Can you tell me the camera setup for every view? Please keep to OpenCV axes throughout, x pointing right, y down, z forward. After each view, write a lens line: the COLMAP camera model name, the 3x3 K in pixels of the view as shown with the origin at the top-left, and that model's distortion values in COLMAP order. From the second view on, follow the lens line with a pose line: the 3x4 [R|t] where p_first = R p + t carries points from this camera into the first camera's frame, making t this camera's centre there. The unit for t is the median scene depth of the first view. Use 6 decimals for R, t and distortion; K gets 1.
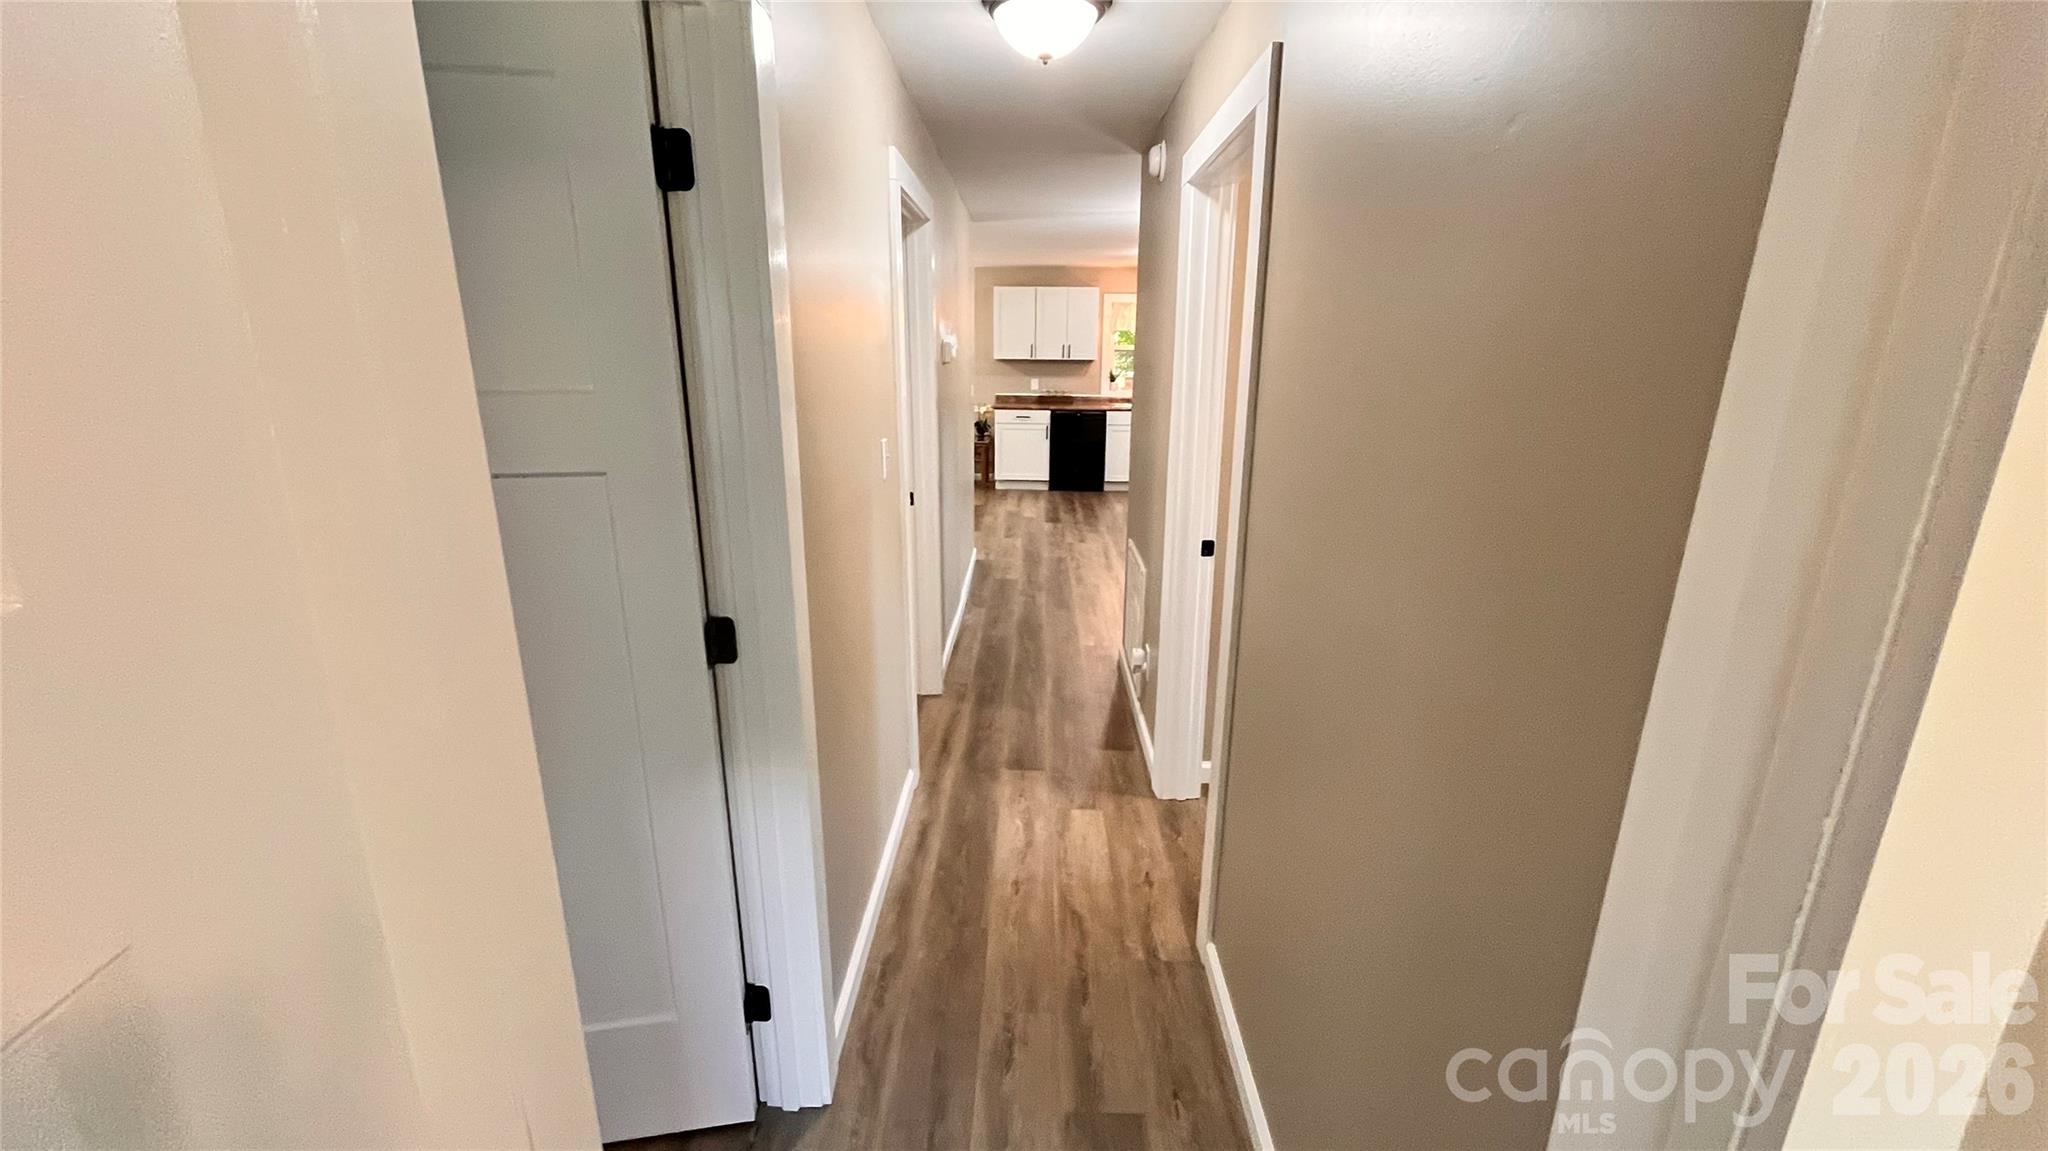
lens RADIAL K [[831.9, 0, 1033.2], [0, 831.9, 580.3], [0, 0, 1]] dist [-0.004343, 0.000850]
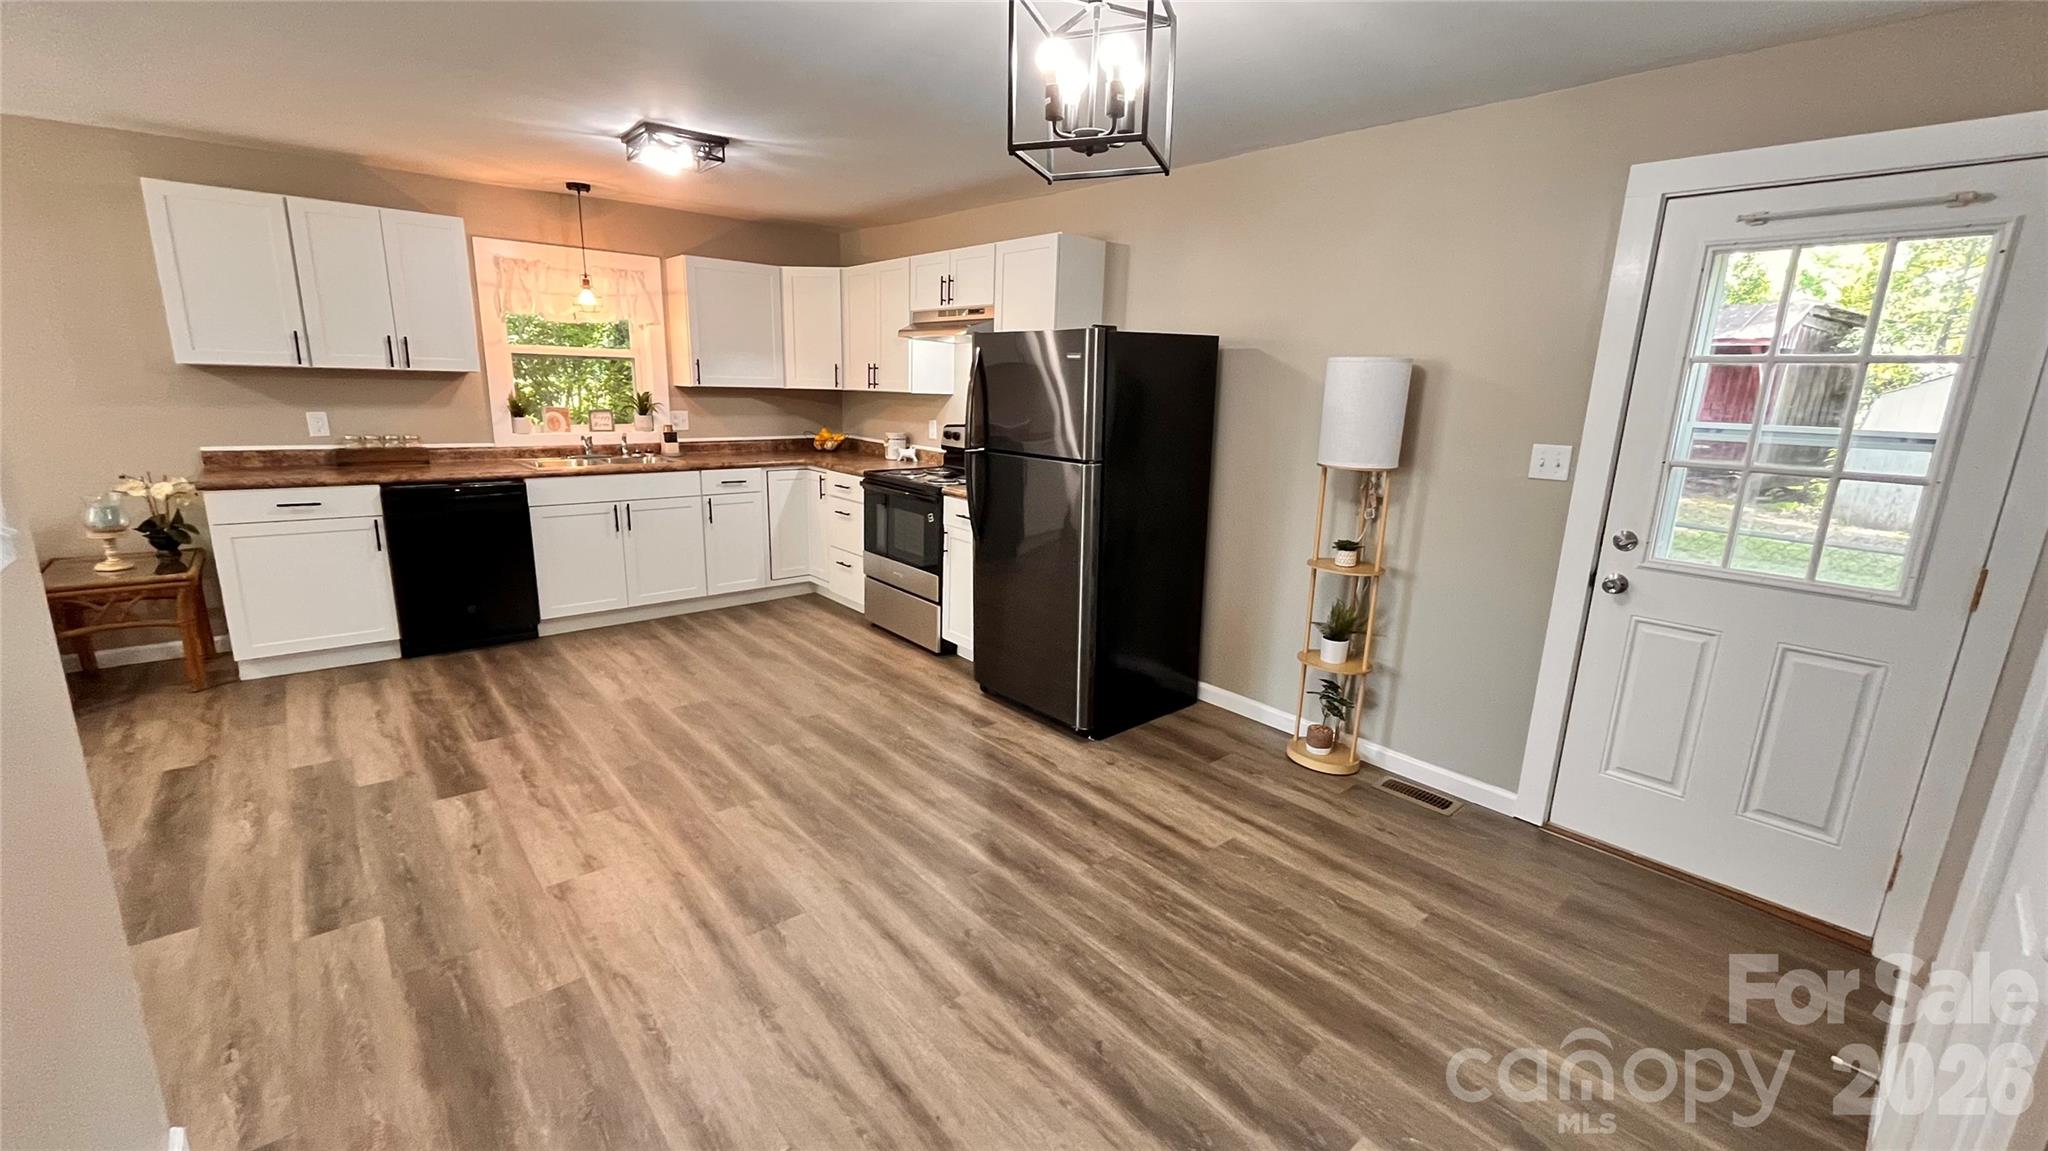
lens RADIAL K [[831.9, 0, 1028.6], [0, 831.9, 581.4], [0, 0, 1]] dist [-0.004343, 0.000850]
pose [[0.750062, -0.136783, 0.647068, -0.019010], [0.151355, 0.987915, 0.033387, -0.182172], [-0.643816, 0.072895, 0.761701, 0.702958]]
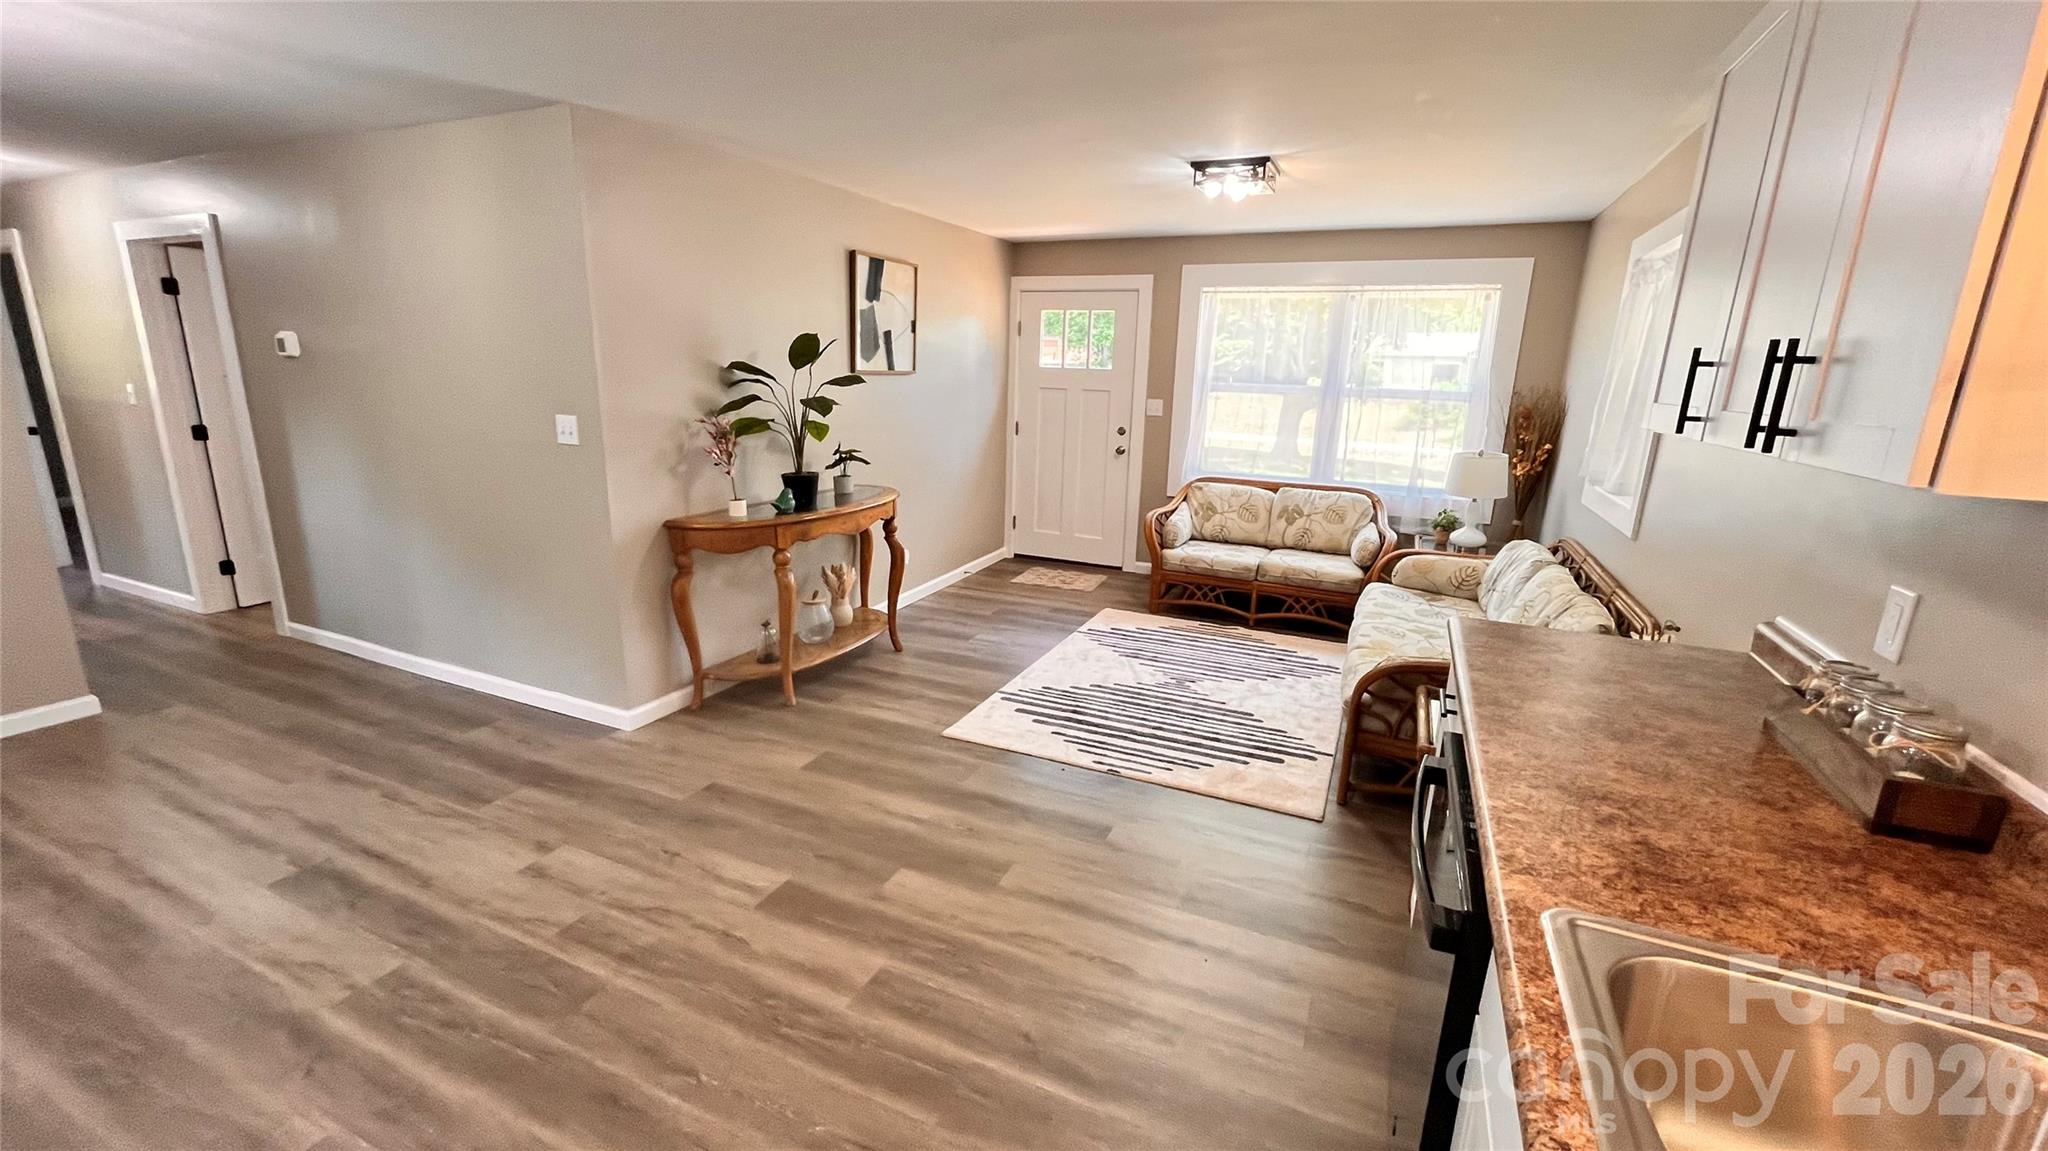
lens RADIAL K [[831.9, 0, 1023.8], [0, 831.9, 578.9], [0, 0, 1]] dist [-0.004343, 0.000850]
pose [[-0.412465, 0.205486, -0.887495, 0.317337], [-0.274911, 0.900731, 0.336316, -0.408602], [0.868502, 0.382701, -0.315030, 1.491554]]
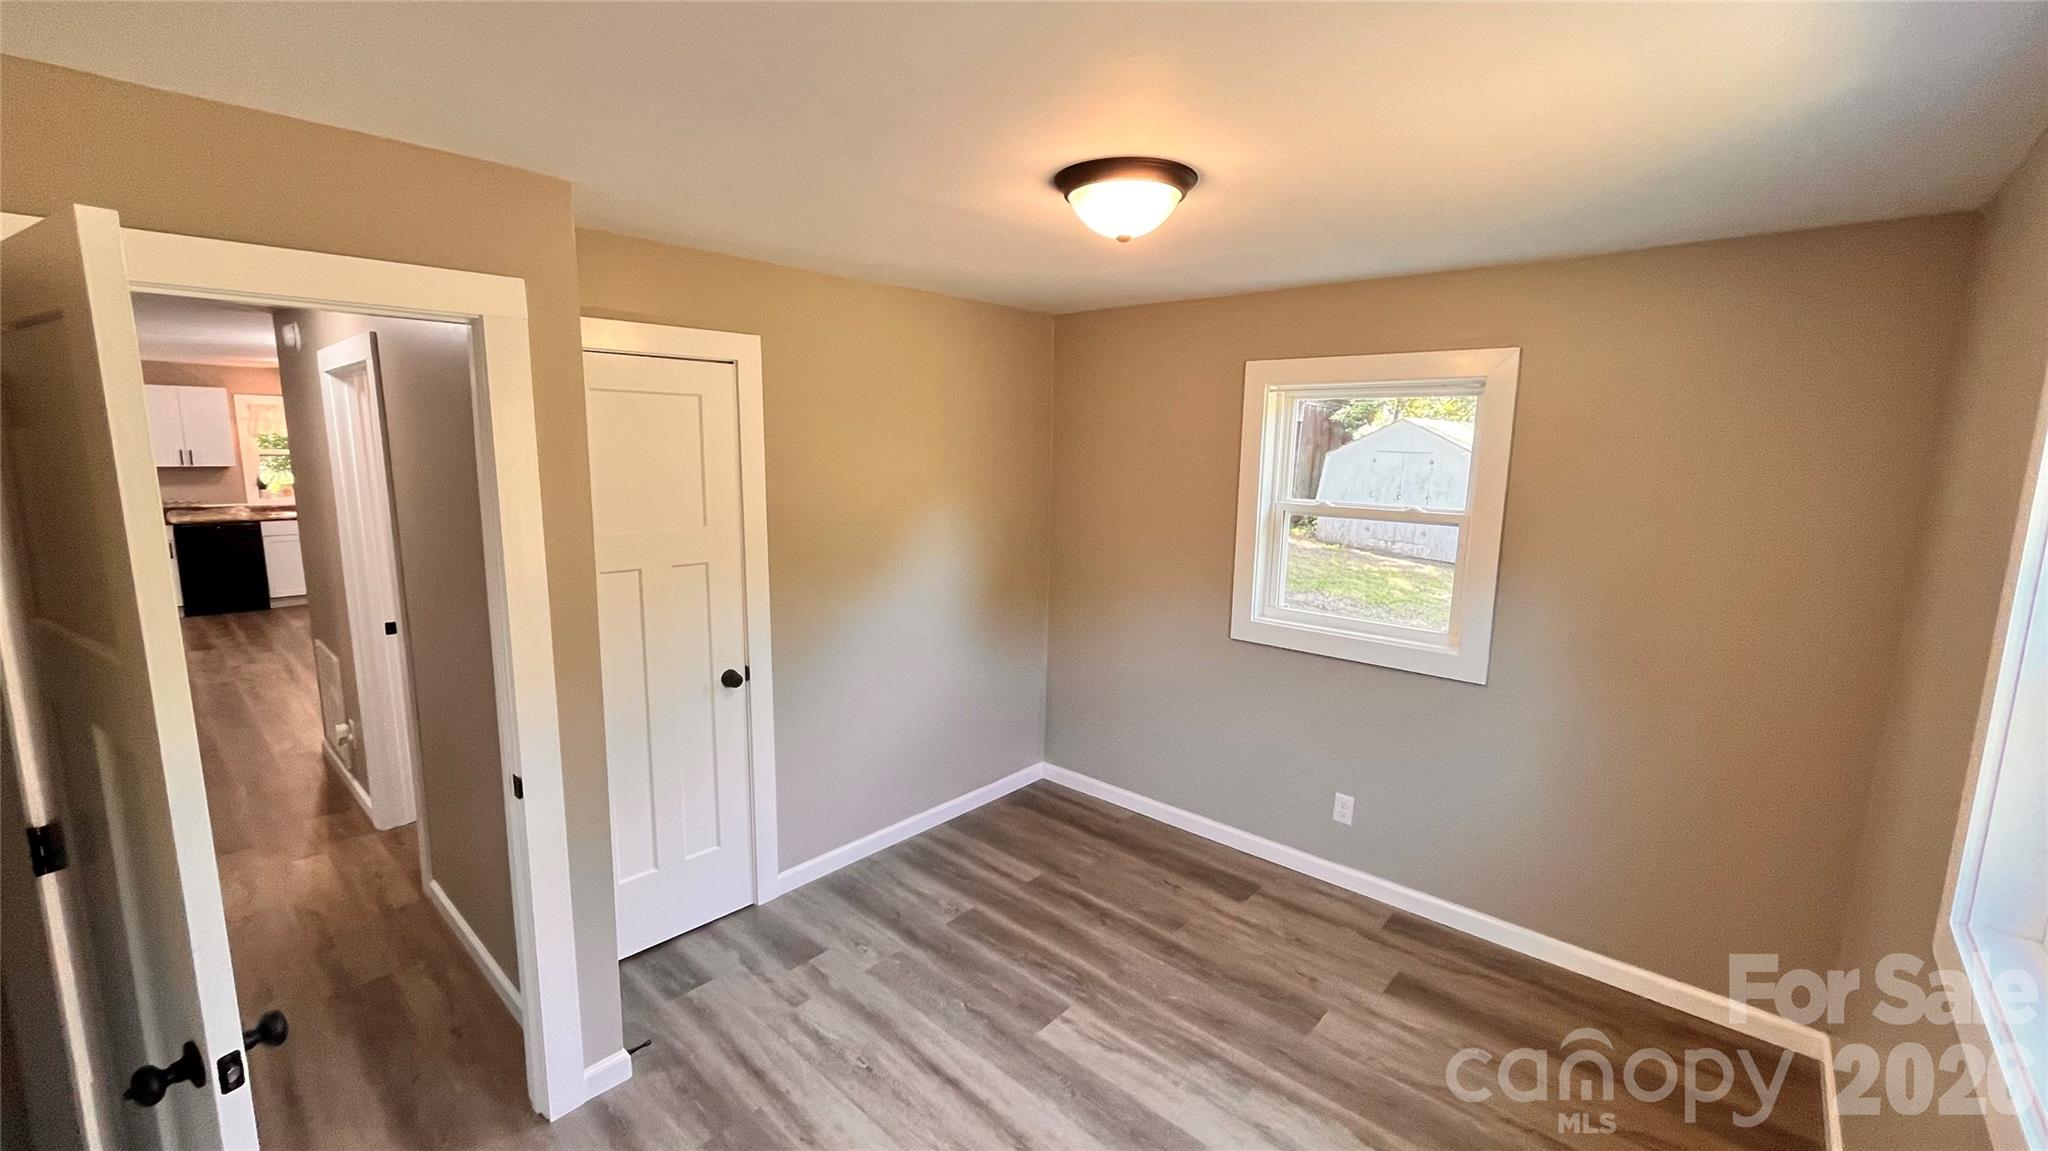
lens RADIAL K [[831.9, 0, 1026.6], [0, 831.9, 575.9], [0, 0, 1]] dist [-0.004343, 0.000850]
pose [[0.667857, -0.117328, 0.734983, -0.039627], [0.191307, 0.981380, -0.017173, 0.047589], [-0.719283, 0.152077, 0.677868, -0.324260]]
